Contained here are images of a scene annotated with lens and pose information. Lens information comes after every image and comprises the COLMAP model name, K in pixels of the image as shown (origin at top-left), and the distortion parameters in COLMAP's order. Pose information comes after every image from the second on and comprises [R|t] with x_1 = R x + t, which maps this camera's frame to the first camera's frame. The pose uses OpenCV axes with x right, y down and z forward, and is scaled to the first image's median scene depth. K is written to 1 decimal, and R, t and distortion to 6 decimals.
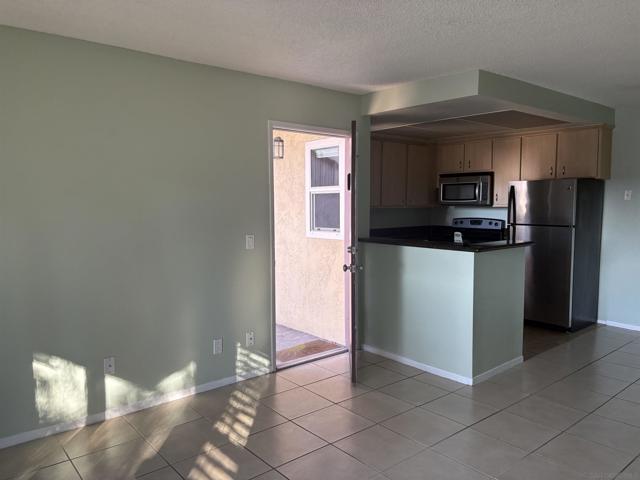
lens RADIAL K [[484.3, 0, 320.4], [0, 484.3, 243.3], [0, 0, 1]] dist [0.053459, -0.054438]
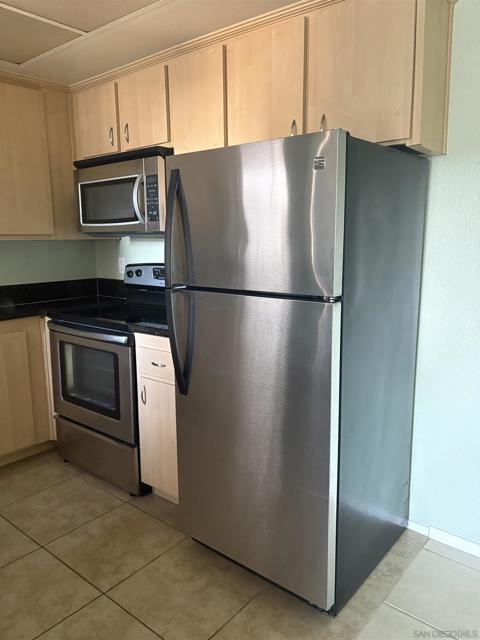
lens RADIAL K [[484.3, 0, 235.2], [0, 484.3, 320.9], [0, 0, 1]] dist [0.053459, -0.054438]
pose [[0.985431, -0.032488, 0.166946, 0.350805], [0.018469, 0.996222, 0.084852, -0.040944], [-0.169072, -0.080532, 0.982308, 0.619021]]
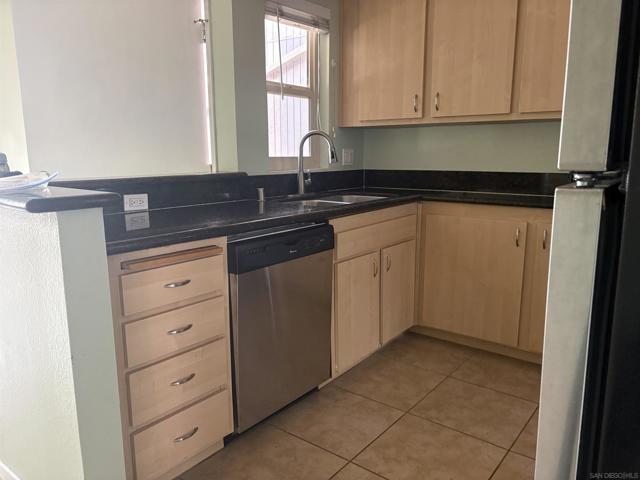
lens RADIAL K [[484.3, 0, 321.8], [0, 484.3, 244.0], [0, 0, 1]] dist [0.053459, -0.054438]
pose [[0.197724, 0.189448, -0.961777, 0.531104], [-0.083420, 0.980840, 0.176053, -0.029536], [0.976702, 0.045422, 0.209739, 0.788981]]
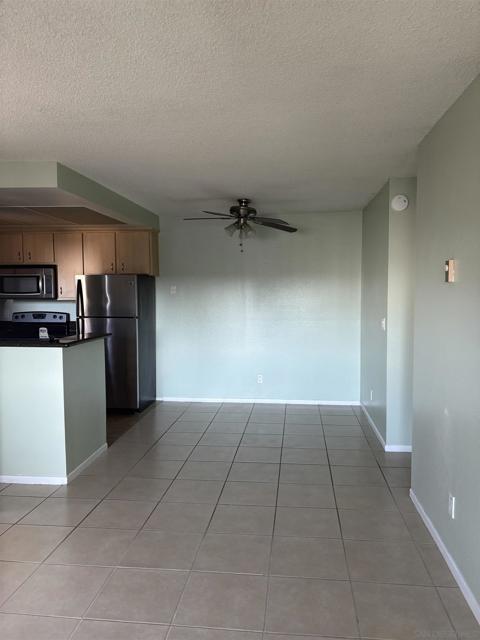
lens RADIAL K [[484.3, 0, 243.9], [0, 484.3, 323.7], [0, 0, 1]] dist [0.053459, -0.054438]
pose [[0.725767, -0.043361, 0.686573, -0.057146], [0.059589, 0.998223, 0.000053, -0.004822], [-0.685355, 0.040874, 0.727061, 0.022785]]
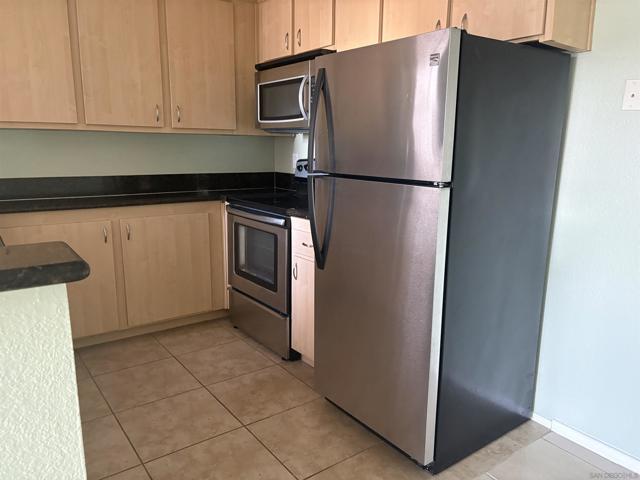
lens RADIAL K [[484.3, 0, 322.6], [0, 484.3, 245.9], [0, 0, 1]] dist [0.053459, -0.054438]
pose [[0.997698, 0.032296, -0.059622, 0.393087], [-0.024917, 0.992389, 0.120599, -0.026834], [0.063063, -0.118835, 0.990909, 0.574450]]
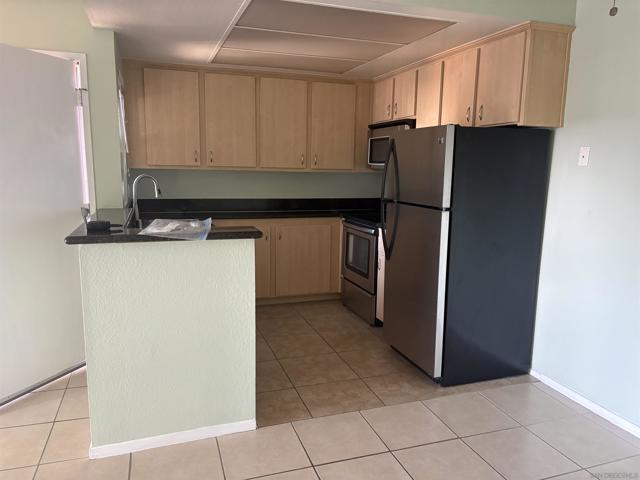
lens RADIAL K [[484.3, 0, 321.6], [0, 484.3, 244.2], [0, 0, 1]] dist [0.053459, -0.054438]
pose [[0.931733, 0.080741, -0.354053, 0.504918], [-0.054322, 0.994988, 0.083950, -0.029065], [0.359057, -0.058986, 0.931450, 0.354522]]
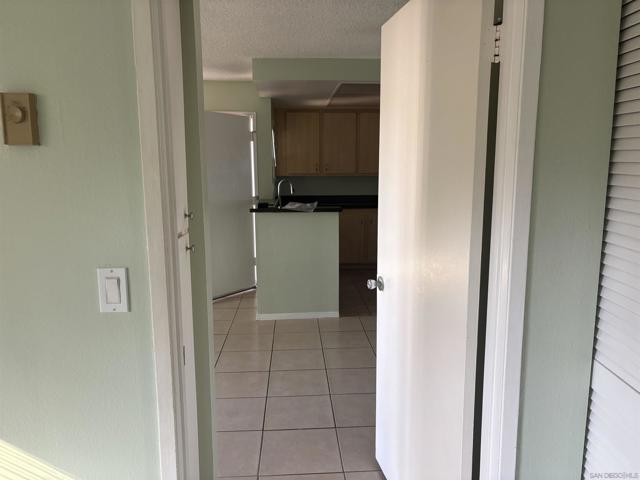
lens RADIAL K [[484.3, 0, 323.0], [0, 484.3, 252.3], [0, 0, 1]] dist [0.053459, -0.054438]
pose [[0.803979, 0.107699, -0.584824, 0.744475], [-0.056354, 0.992835, 0.105366, -0.013008], [0.591981, -0.051755, 0.804288, 0.077129]]
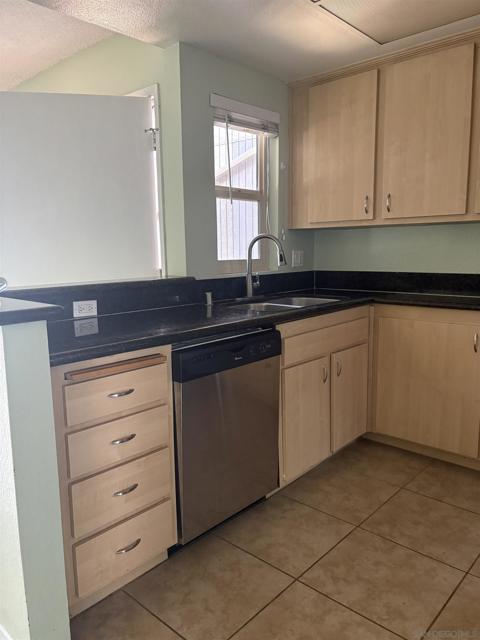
lens RADIAL K [[484.3, 0, 241.0], [0, 484.3, 323.6], [0, 0, 1]] dist [0.053459, -0.054438]
pose [[0.125597, 0.157504, -0.979499, 0.525654], [-0.072609, 0.986129, 0.149260, -0.037006], [0.989421, 0.052374, 0.135291, 0.796049]]
